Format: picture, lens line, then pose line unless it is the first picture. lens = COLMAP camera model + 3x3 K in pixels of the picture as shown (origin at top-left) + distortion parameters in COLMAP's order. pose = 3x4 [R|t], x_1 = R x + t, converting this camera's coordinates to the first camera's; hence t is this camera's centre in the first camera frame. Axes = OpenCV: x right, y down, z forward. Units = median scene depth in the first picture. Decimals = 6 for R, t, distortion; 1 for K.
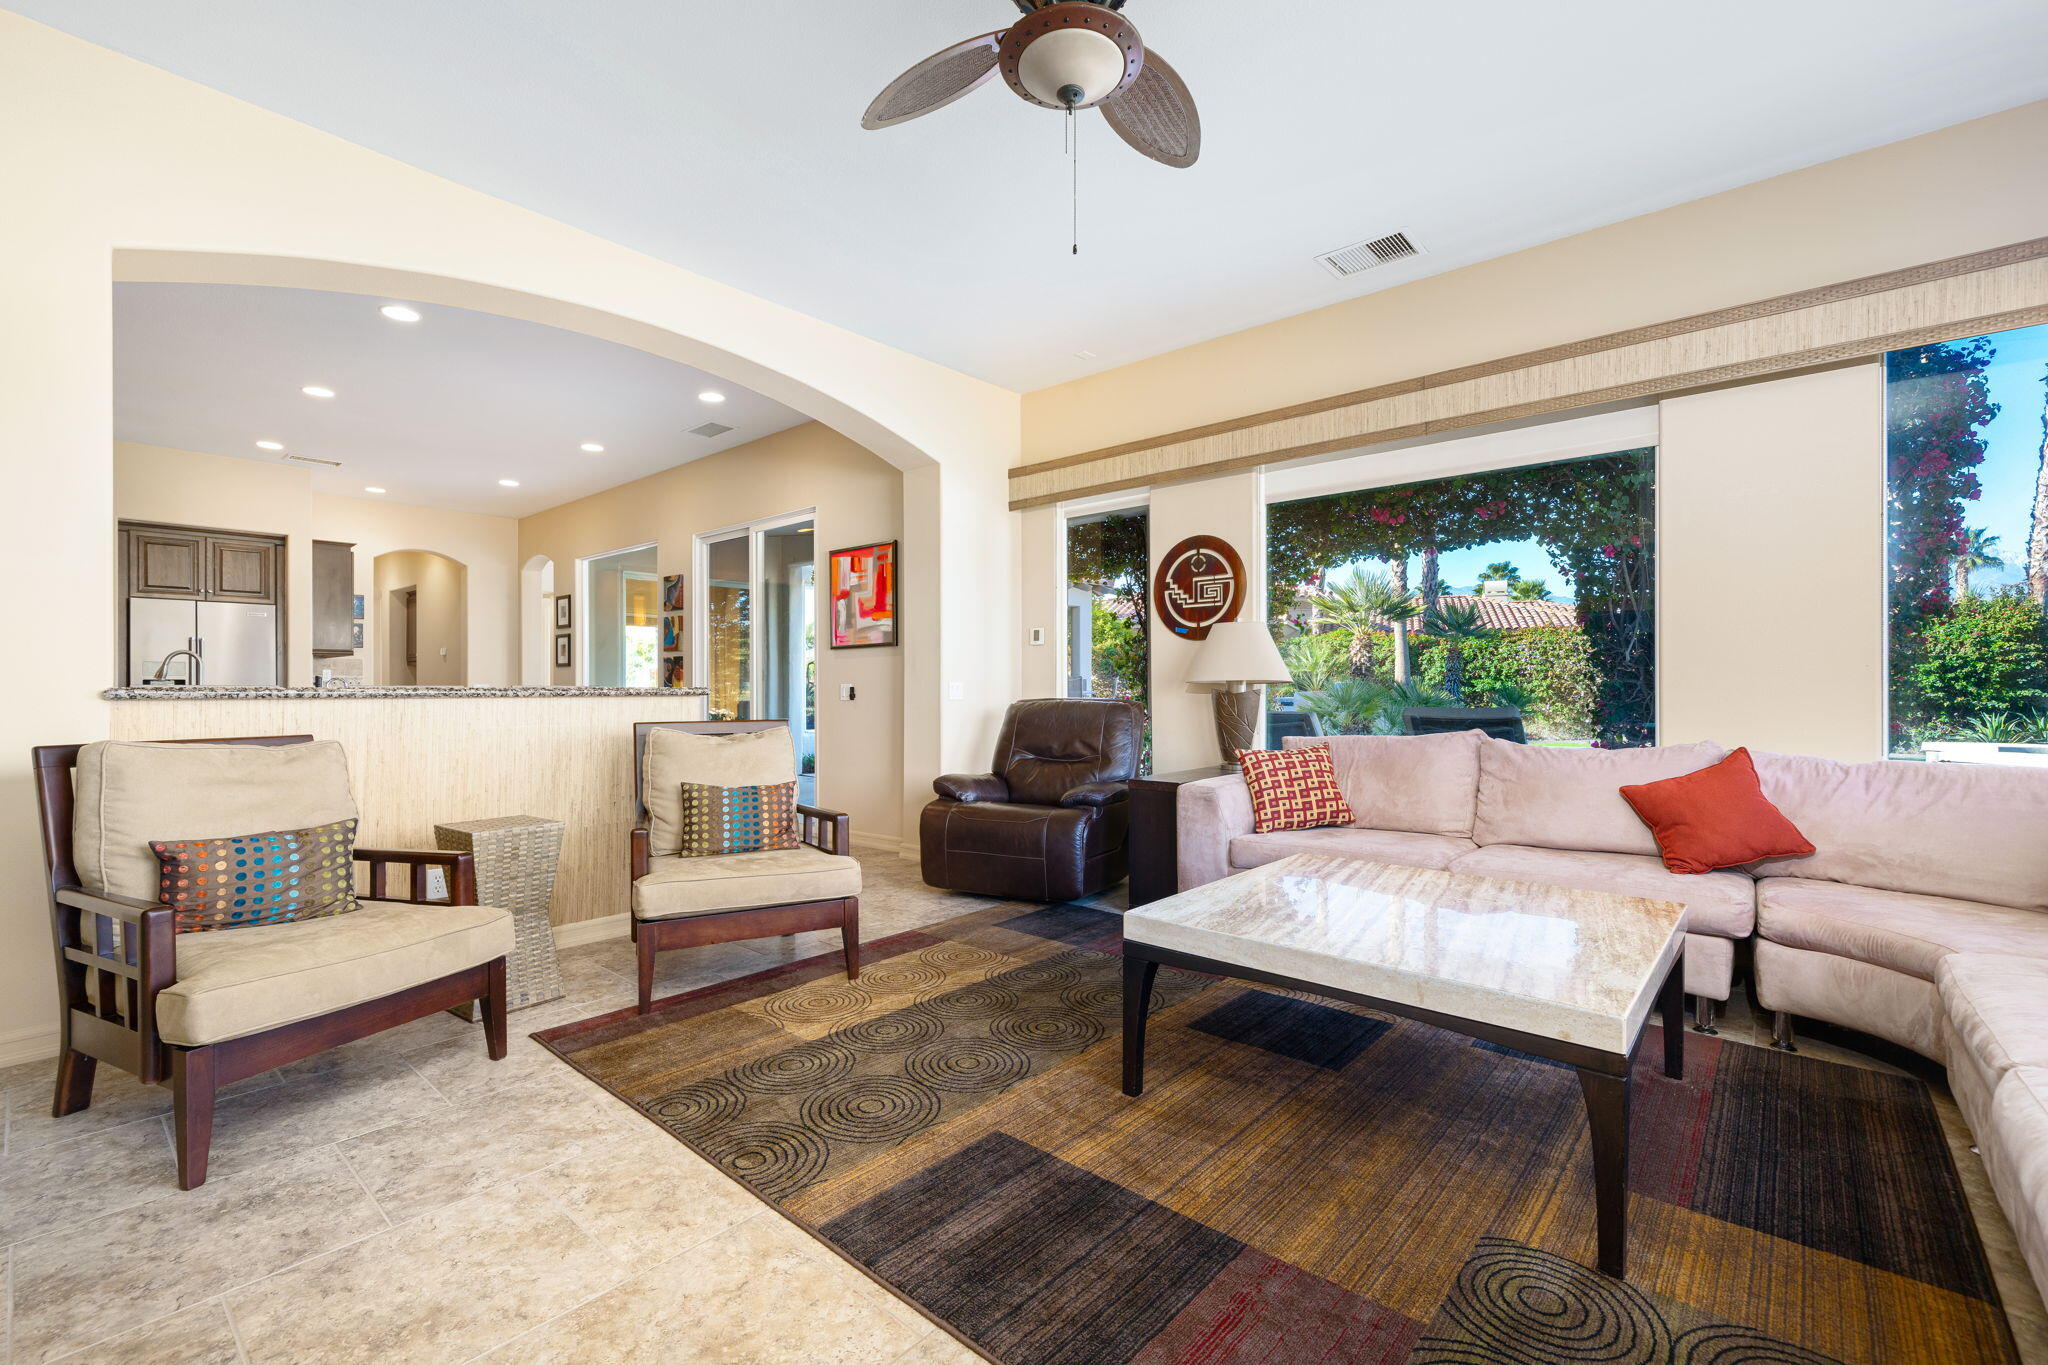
lens RADIAL K [[862.4, 0, 1015.7], [0, 862.4, 687.2], [0, 0, 1]] dist [0.011010, 0.000044]
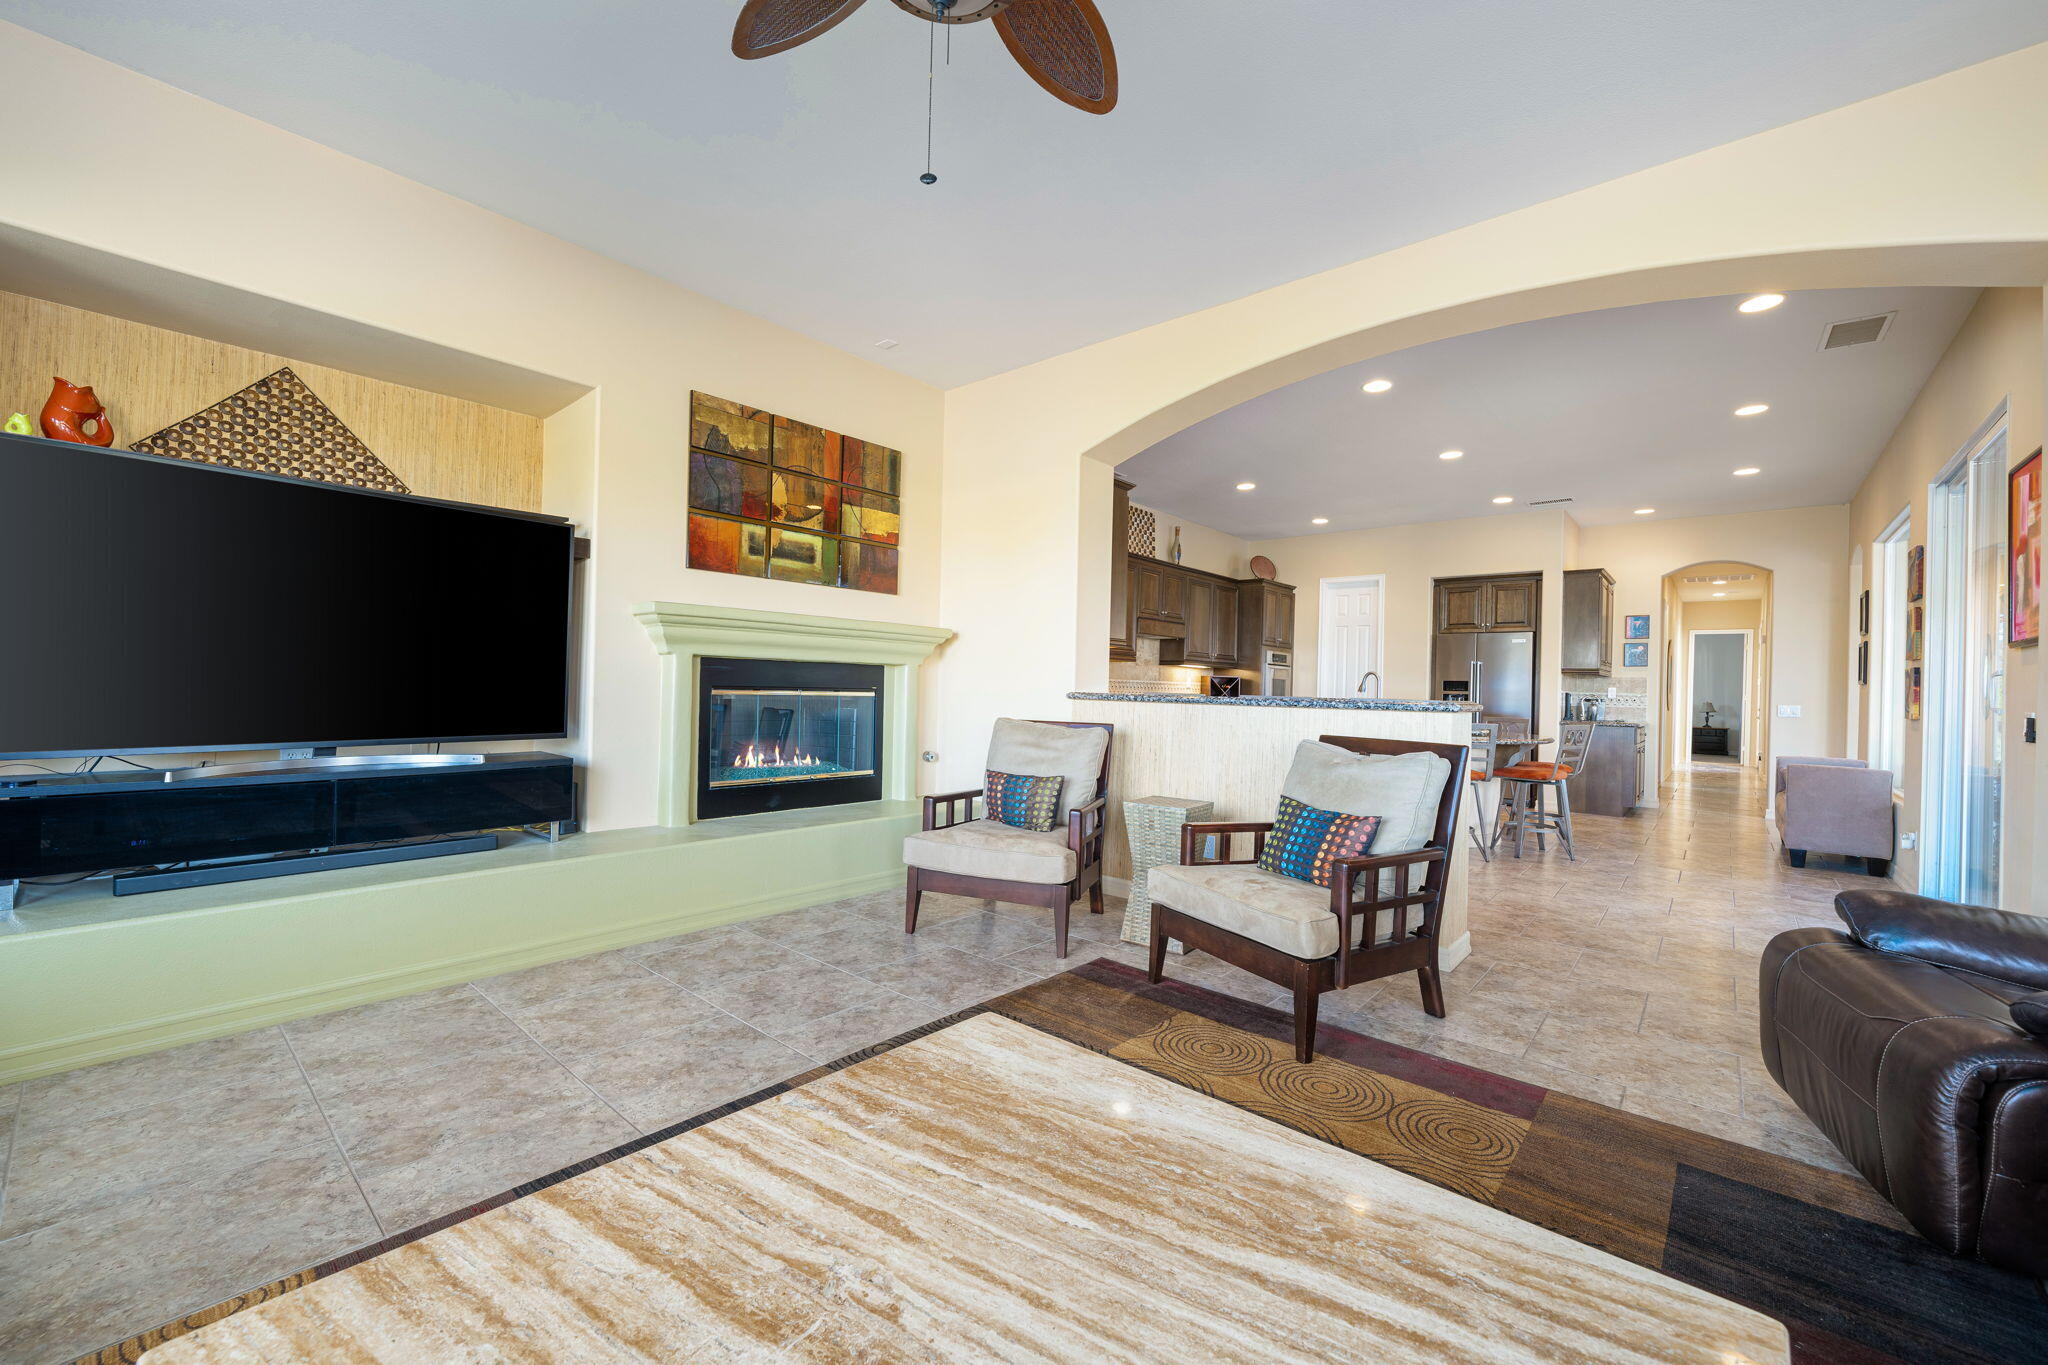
lens RADIAL K [[816.7, 0, 1029.8], [0, 816.7, 683.0], [0, 0, 1]] dist [-0.001651, -0.000078]
pose [[0.011650, -0.005265, -0.999918, 0.536273], [-0.023771, 0.999702, -0.005541, -0.006300], [0.999650, 0.023834, 0.011521, 0.678398]]
